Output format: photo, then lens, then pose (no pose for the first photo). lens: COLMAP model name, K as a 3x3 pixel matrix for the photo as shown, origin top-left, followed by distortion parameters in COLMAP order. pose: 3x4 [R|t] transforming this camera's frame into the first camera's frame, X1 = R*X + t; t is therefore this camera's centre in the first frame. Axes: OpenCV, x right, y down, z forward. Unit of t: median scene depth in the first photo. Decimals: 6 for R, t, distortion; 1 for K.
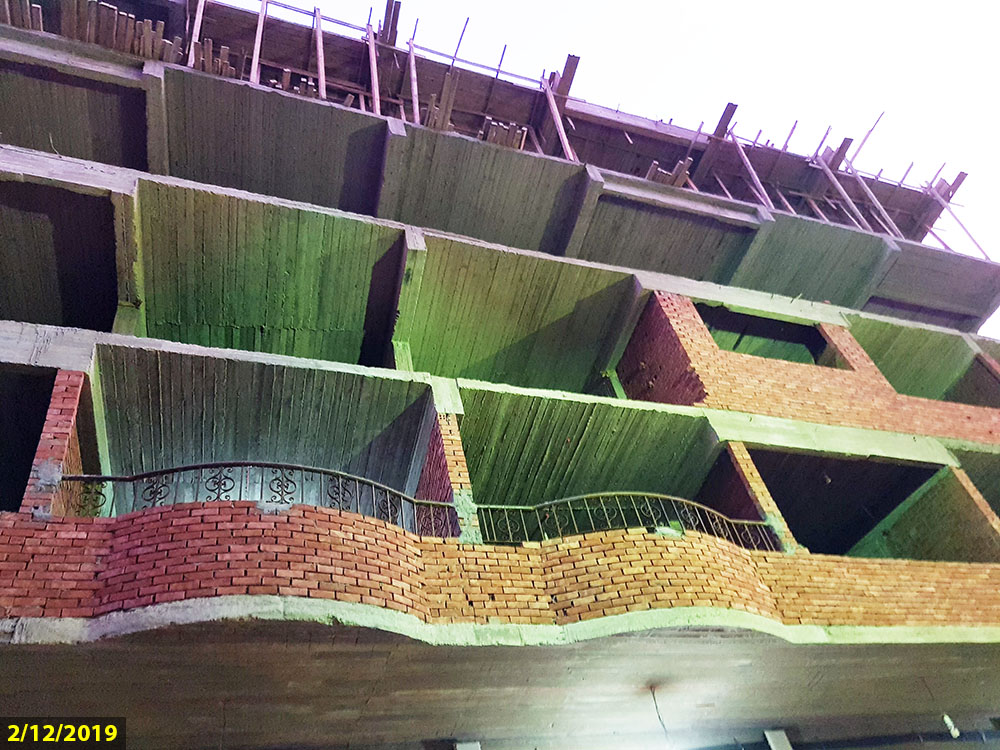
lens RADIAL K [[786.0, 0, 491.0], [0, 786.0, 379.2], [0, 0, 1]] dist [0.090822, -0.165015]
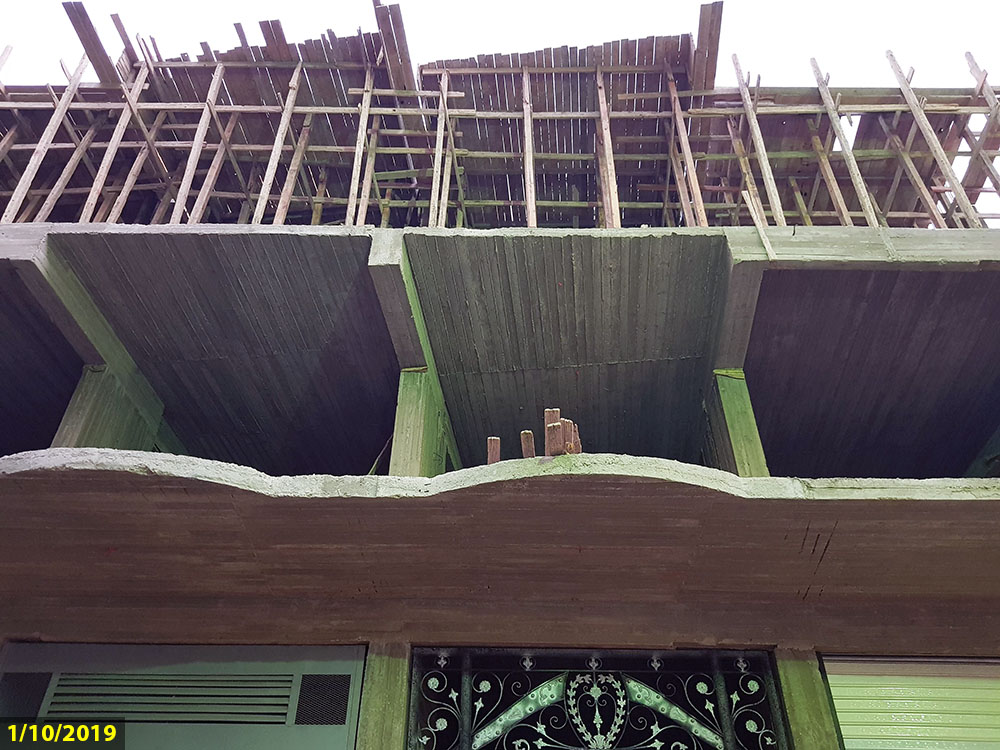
lens RADIAL K [[782.5, 0, 492.2], [0, 782.5, 369.3], [0, 0, 1]] dist [0.088590, -0.156732]
pose [[0.924225, -0.067049, -0.375916, 0.524888], [0.111567, 0.988922, 0.097912, 0.115611], [0.365187, -0.132433, 0.921466, 0.231007]]
